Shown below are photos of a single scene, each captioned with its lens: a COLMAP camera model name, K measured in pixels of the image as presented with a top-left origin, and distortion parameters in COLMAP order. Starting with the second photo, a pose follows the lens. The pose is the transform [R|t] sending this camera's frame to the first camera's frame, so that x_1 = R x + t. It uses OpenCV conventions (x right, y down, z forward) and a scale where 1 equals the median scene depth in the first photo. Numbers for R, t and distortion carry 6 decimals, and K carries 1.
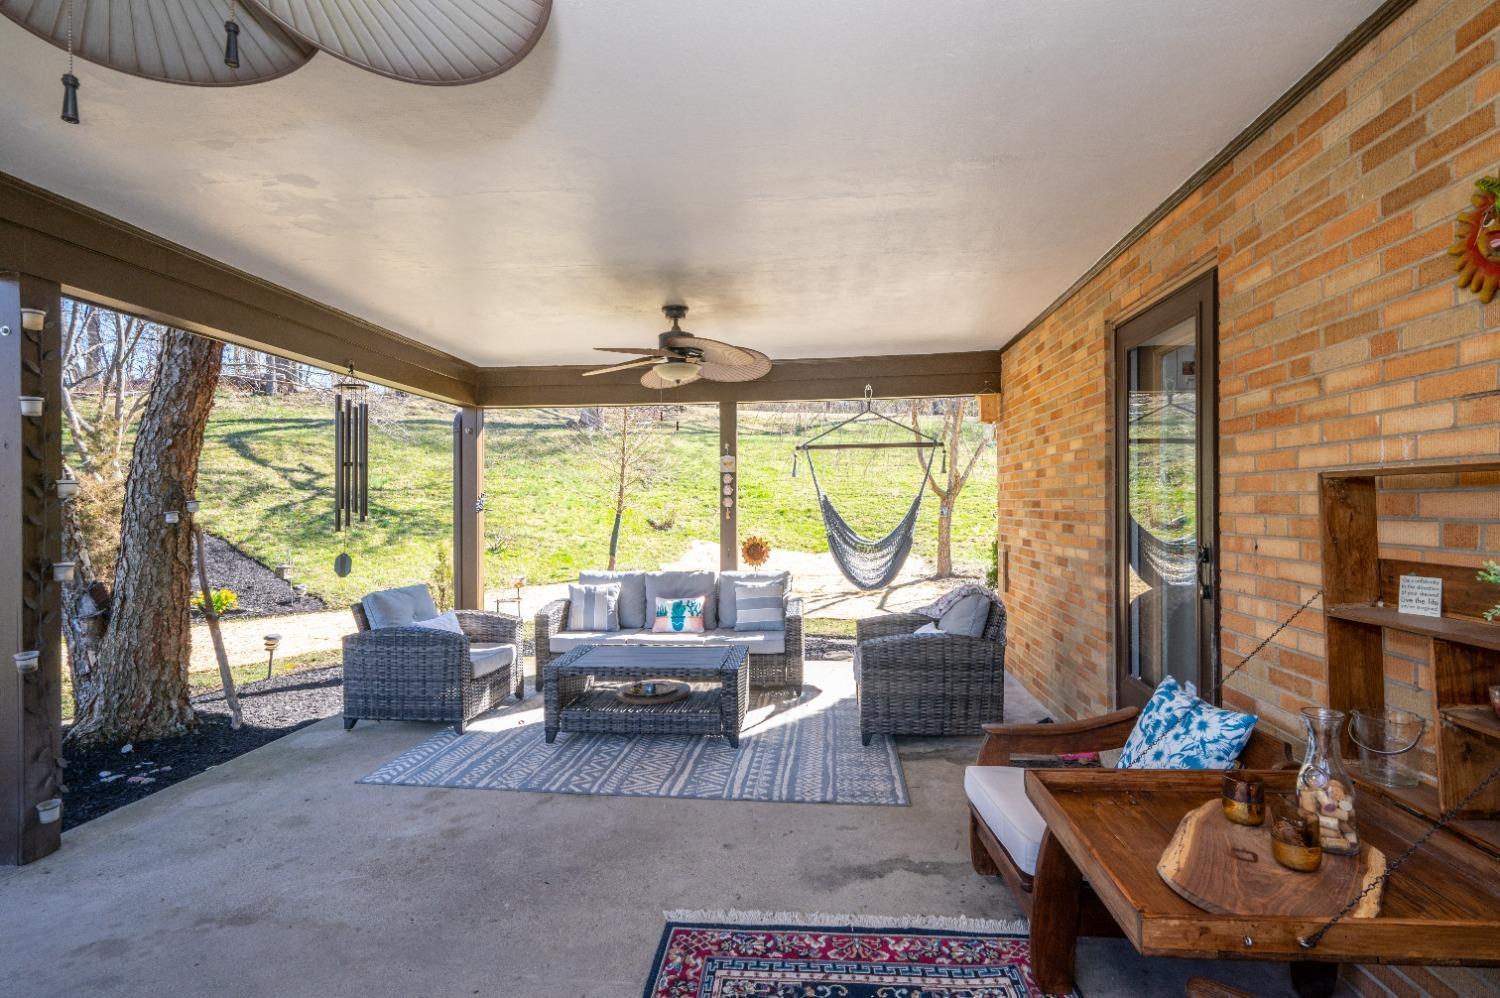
lens RADIAL K [[662.5, 0, 754.9], [0, 662.5, 500.3], [0, 0, 1]] dist [0.000061, 0.000113]
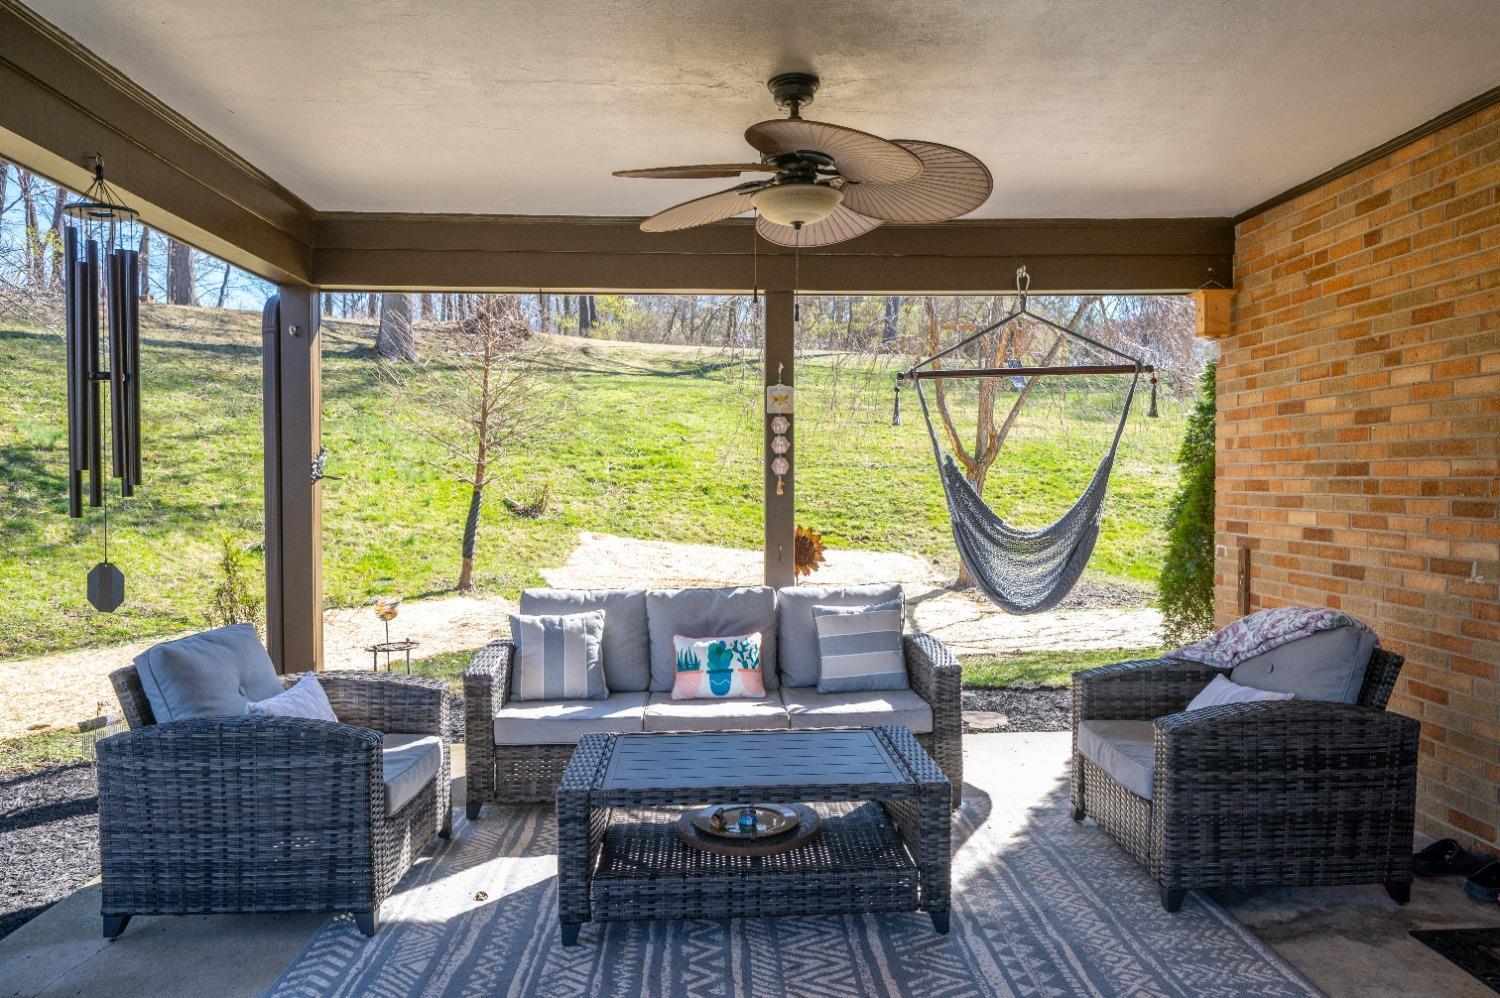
lens RADIAL K [[942.0, 0, 750.0], [0, 942.0, 499.3], [0, 0, 1]] dist [-0.004587, 0.003284]
pose [[0.988995, 0.000761, 0.147948, -0.203034], [-0.004629, 0.999656, 0.025803, 0.011748], [-0.147877, -0.026204, 0.988659, 0.214760]]
